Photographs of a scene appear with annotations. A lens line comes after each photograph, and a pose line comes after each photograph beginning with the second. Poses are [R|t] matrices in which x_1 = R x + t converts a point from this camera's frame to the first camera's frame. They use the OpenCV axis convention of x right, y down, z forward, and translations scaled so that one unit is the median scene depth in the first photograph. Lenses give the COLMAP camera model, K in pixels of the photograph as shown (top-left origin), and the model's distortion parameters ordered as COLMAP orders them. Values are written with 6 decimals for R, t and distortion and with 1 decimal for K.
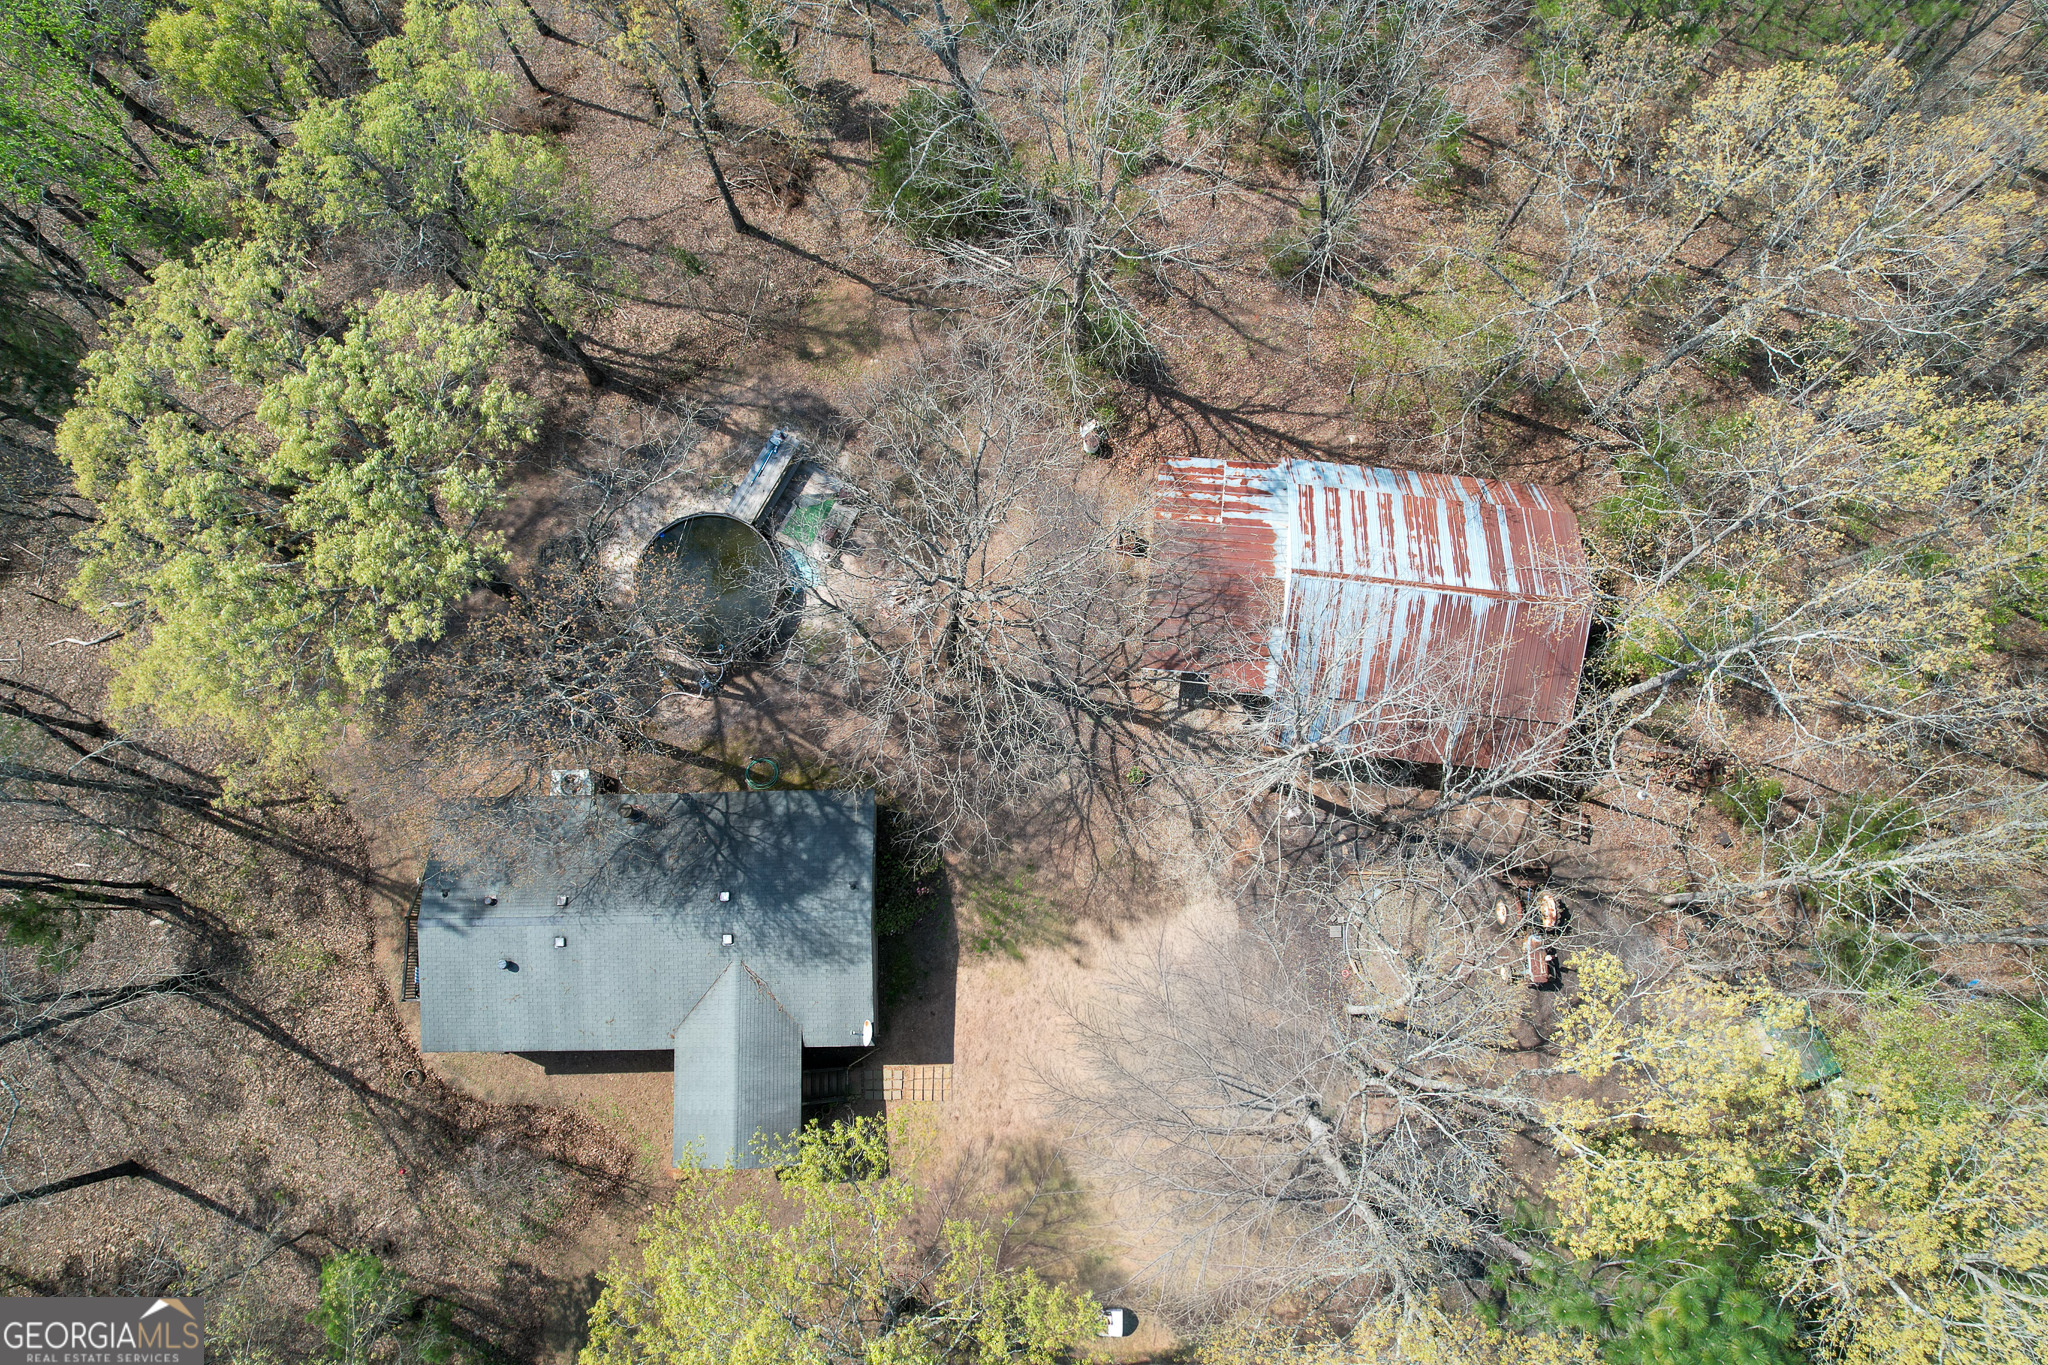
lens RADIAL K [[1329.2, 0, 1024.0], [0, 1329.2, 682.5], [0, 0, 1]] dist [-0.078743, 0.076597]
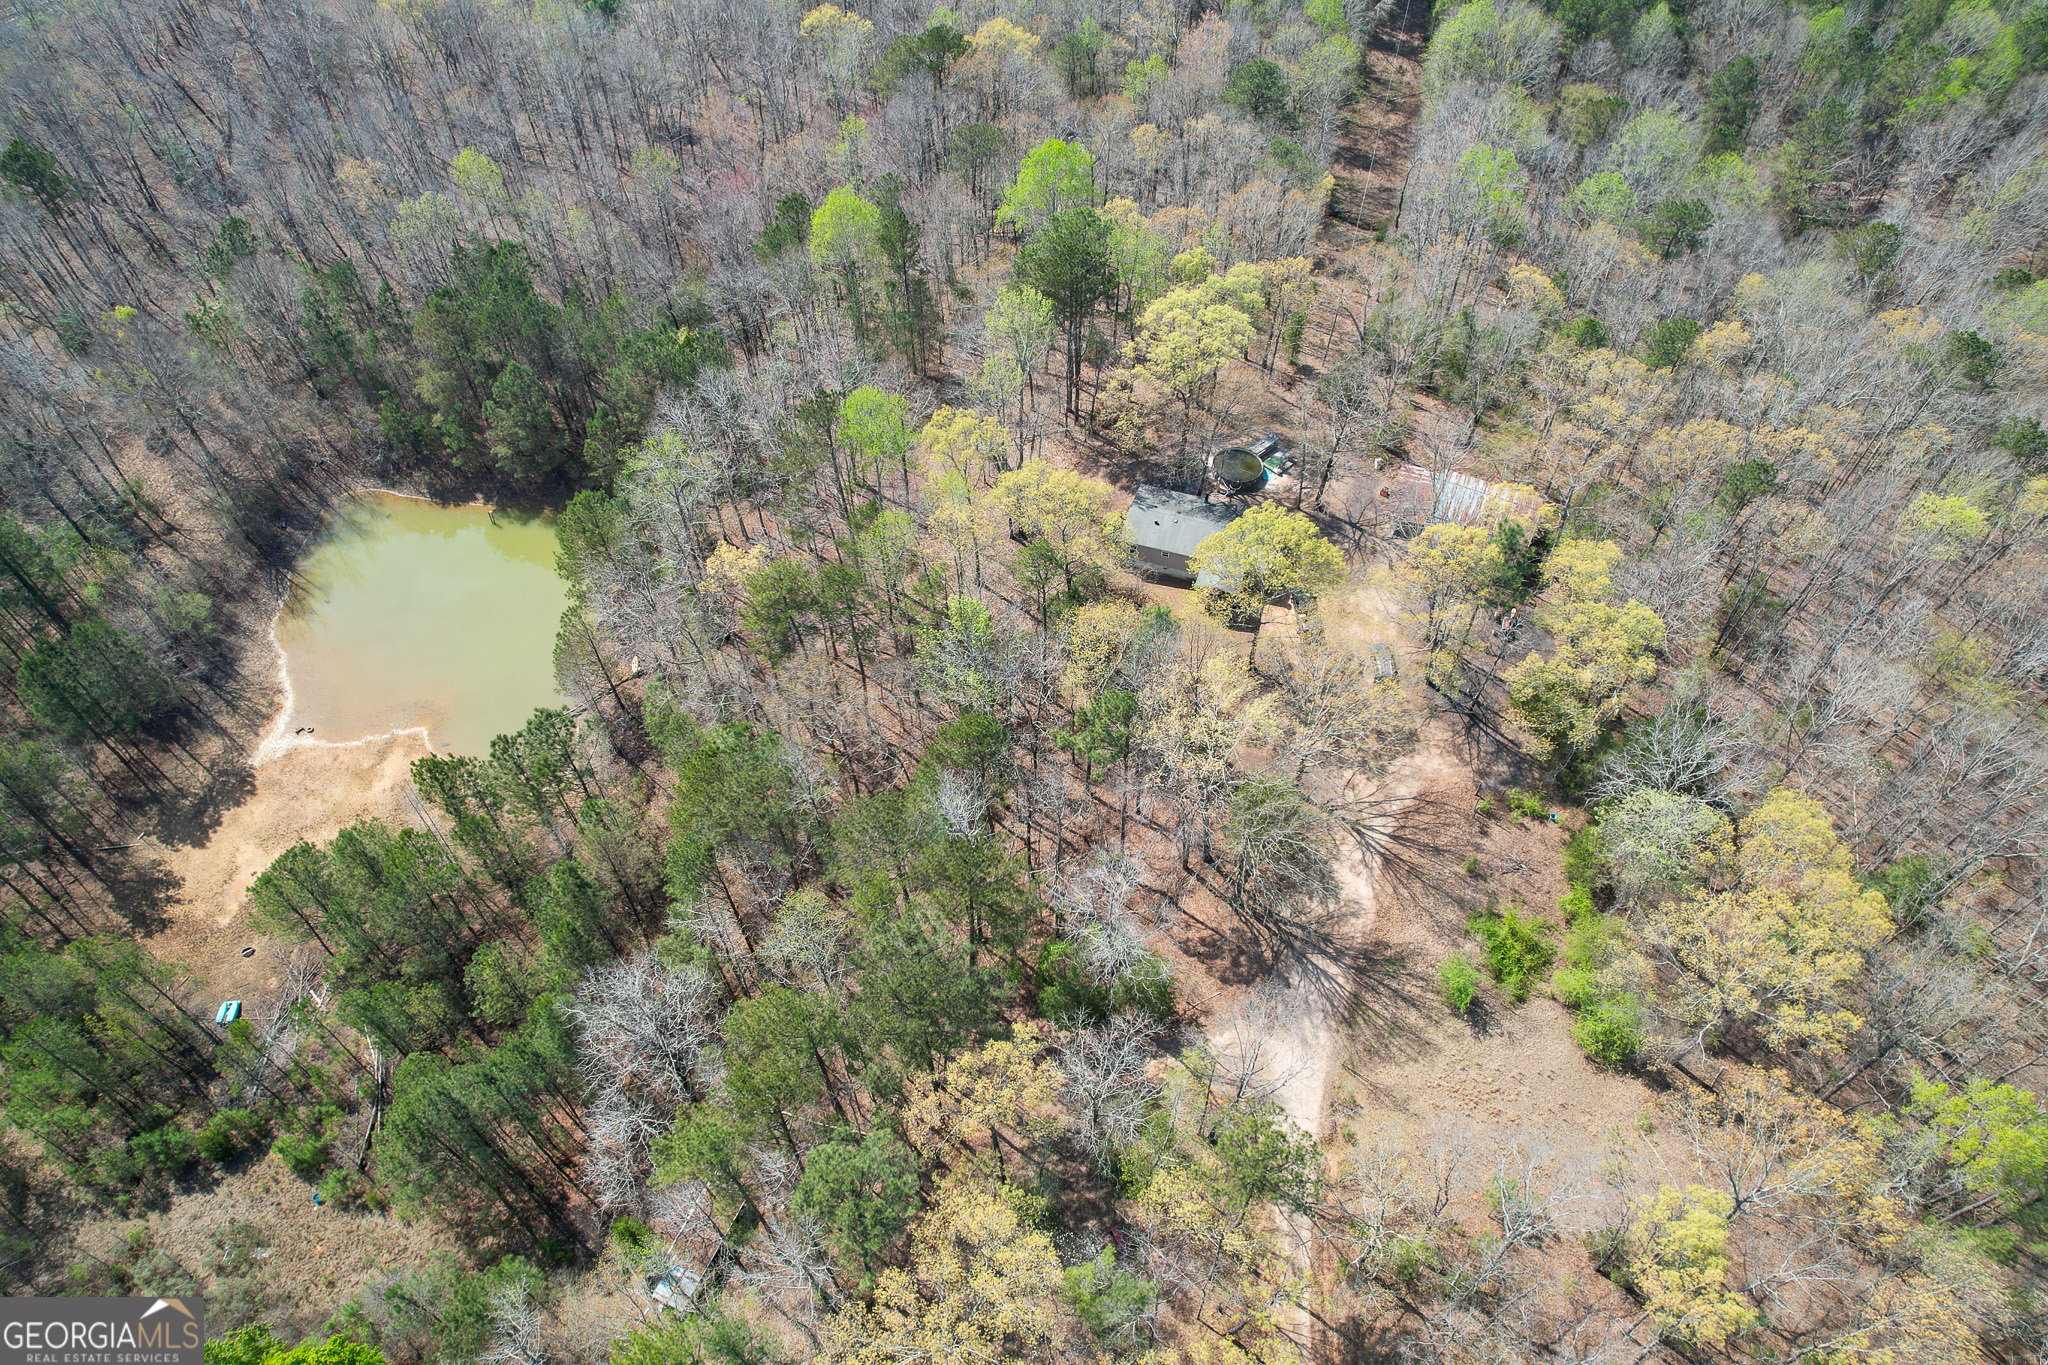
lens RADIAL K [[1329.2, 0, 1024.0], [0, 1329.2, 682.5], [0, 0, 1]] dist [-0.078743, 0.076597]
pose [[0.946212, 0.256163, -0.197645, 0.011479], [-0.318499, 0.844952, -0.429668, 1.719379], [0.056936, 0.469506, 0.881091, -1.354041]]
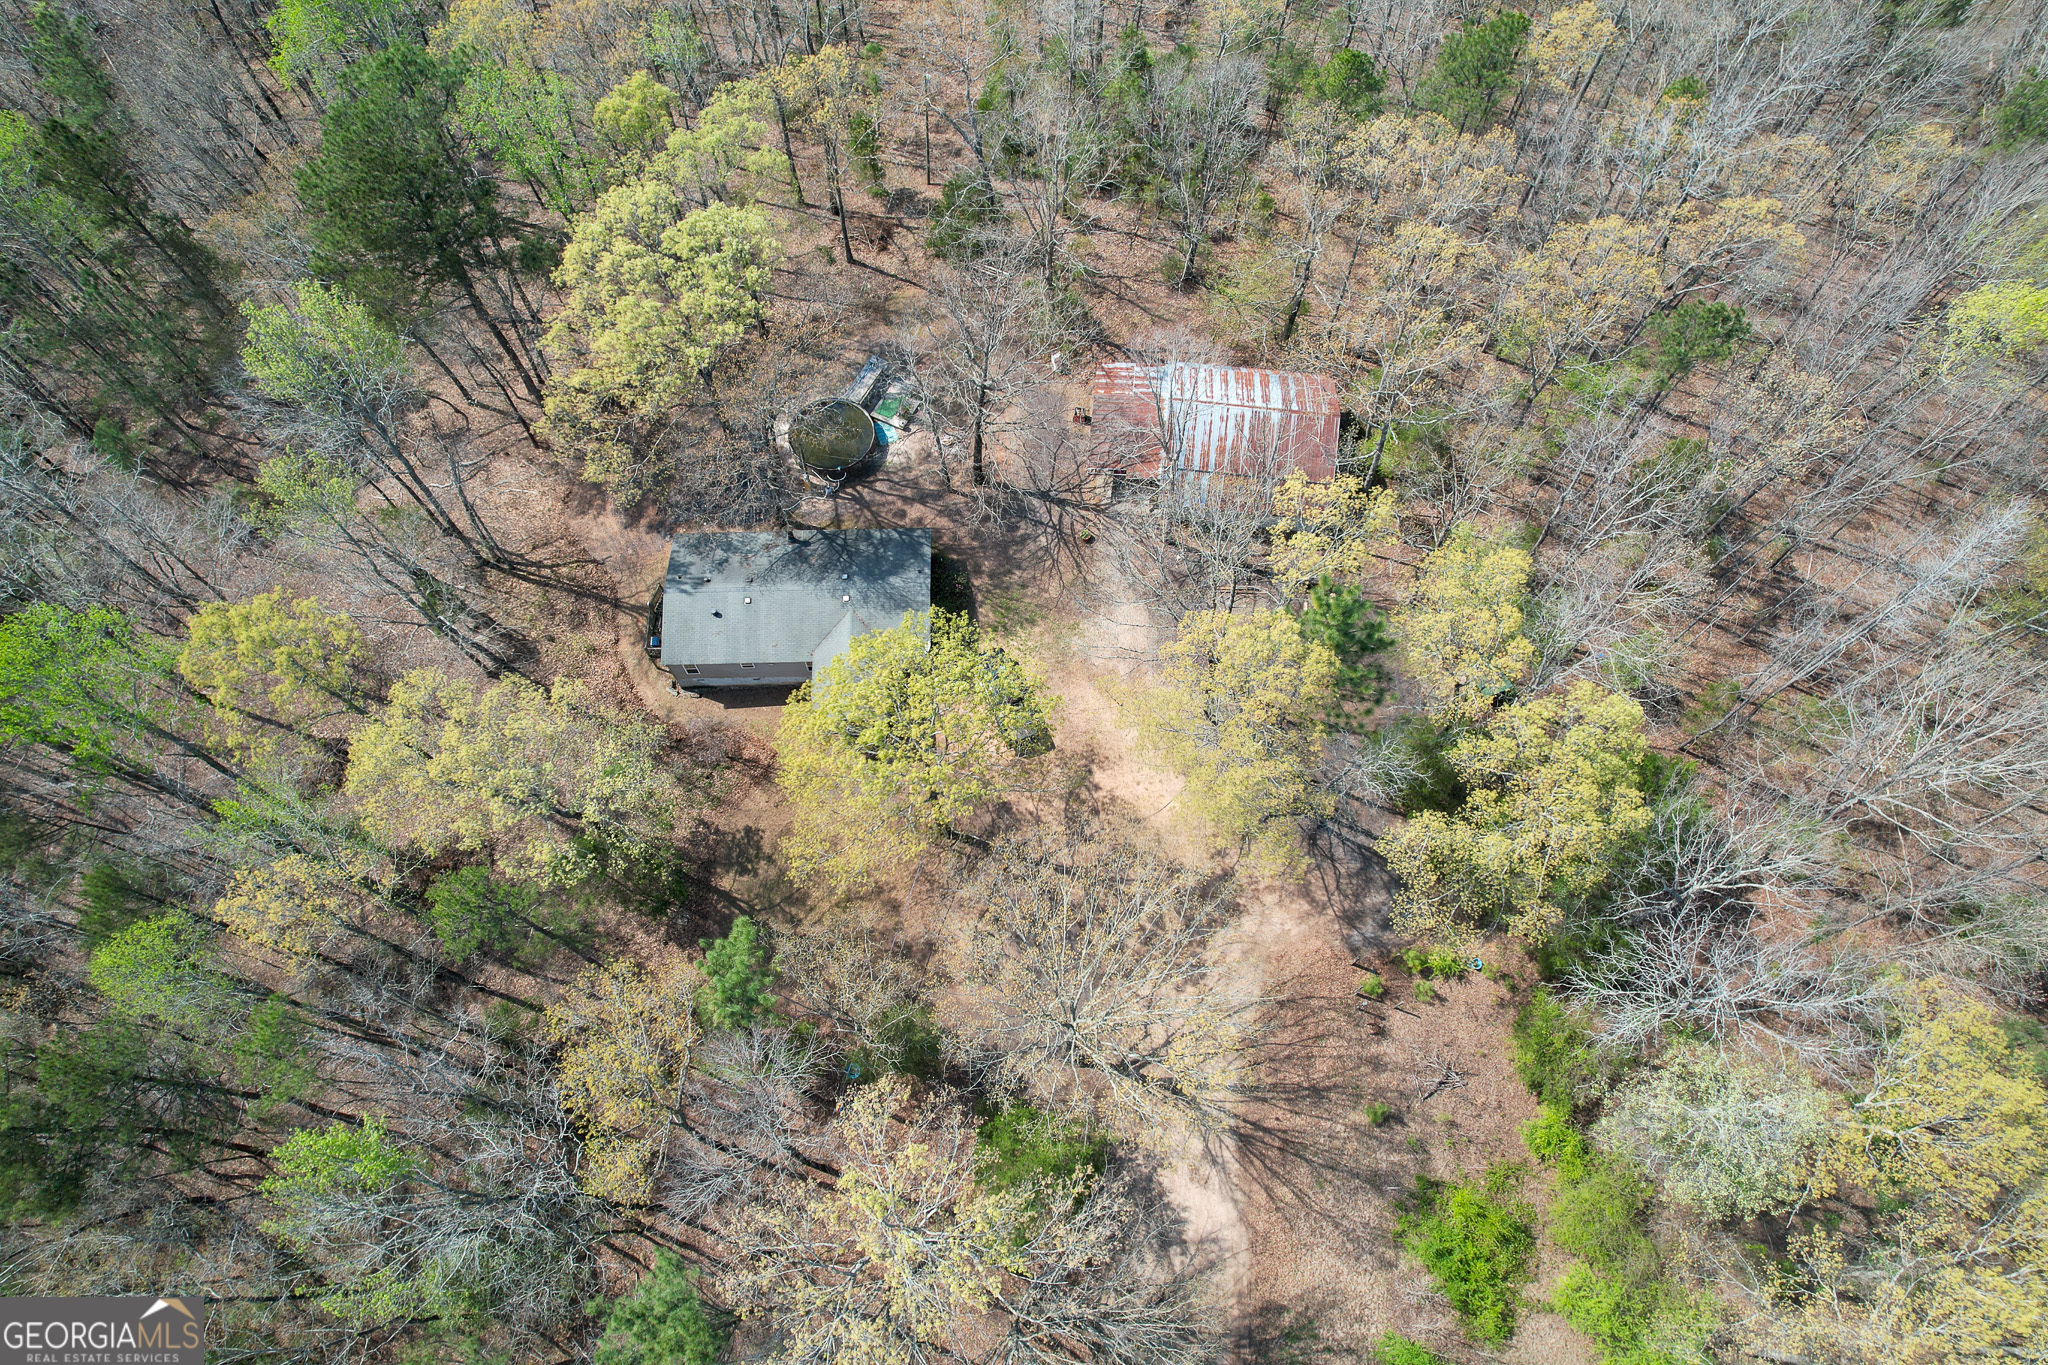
lens RADIAL K [[1329.2, 0, 1024.0], [0, 1329.2, 682.5], [0, 0, 1]] dist [-0.078743, 0.076597]
pose [[0.999973, -0.001629, 0.007157, -0.005853], [0.003142, 0.976223, -0.216746, 0.601210], [-0.006634, 0.216763, 0.976202, -0.584764]]
